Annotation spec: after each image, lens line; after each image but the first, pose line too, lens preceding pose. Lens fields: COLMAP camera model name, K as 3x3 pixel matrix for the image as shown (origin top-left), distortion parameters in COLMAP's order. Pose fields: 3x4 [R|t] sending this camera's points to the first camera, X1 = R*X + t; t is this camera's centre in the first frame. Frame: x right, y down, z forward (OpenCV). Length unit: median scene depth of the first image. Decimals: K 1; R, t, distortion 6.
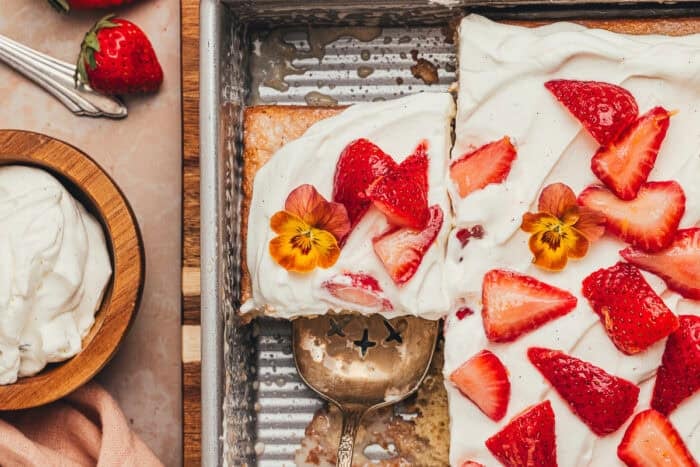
lens RADIAL K [[2385.5, 0, 349.7], [0, 2385.5, 233.9], [0, 0, 1]] dist [-0.009688, 0.000000]
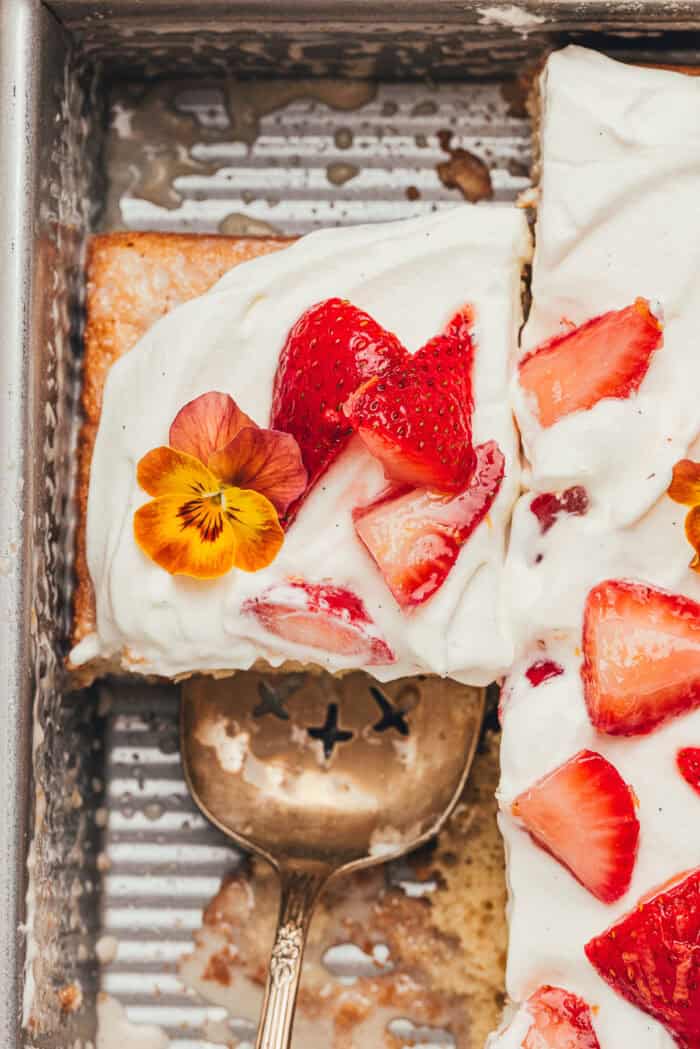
lens RADIAL K [[3295.9, 0, 351.4], [0, 3295.9, 525.2], [0, 0, 1]] dist [-0.033587, 0.000000]
pose [[0.999552, 0.020637, 0.021683, -0.004841], [-0.020007, 0.999382, -0.028890, 0.023670], [-0.022266, 0.028443, 0.999347, 0.345991]]
